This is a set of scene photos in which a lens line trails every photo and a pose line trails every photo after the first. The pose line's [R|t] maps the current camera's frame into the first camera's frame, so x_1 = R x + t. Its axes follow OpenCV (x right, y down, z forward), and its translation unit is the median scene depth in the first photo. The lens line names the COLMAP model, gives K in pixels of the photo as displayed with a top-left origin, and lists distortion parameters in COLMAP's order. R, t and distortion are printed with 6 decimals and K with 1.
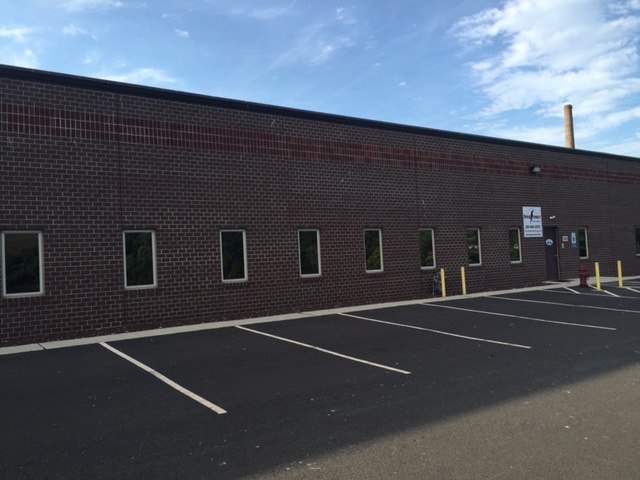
lens RADIAL K [[550.1, 0, 320.0], [0, 550.1, 240.0], [0, 0, 1]] dist [0.020588, -0.007611]
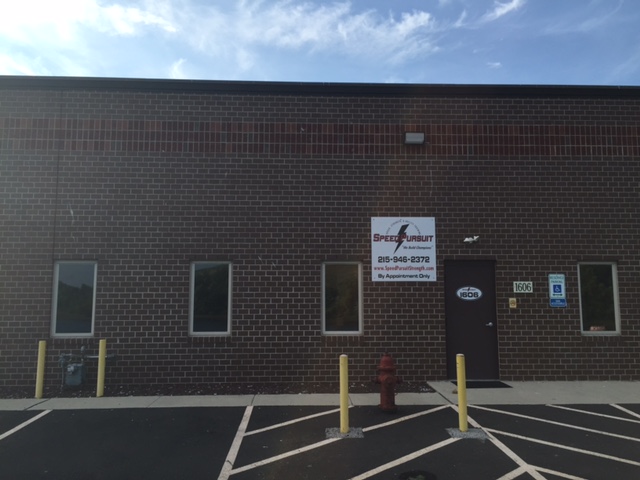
lens RADIAL K [[690.4, 0, 321.3], [0, 690.4, 220.6], [0, 0, 1]] dist [0.084969, 0.005232]
pose [[0.840623, -0.024467, -0.541068, 0.522162], [-0.017349, 0.997250, -0.072049, -0.010801], [0.541343, 0.069953, 0.837887, 0.381661]]
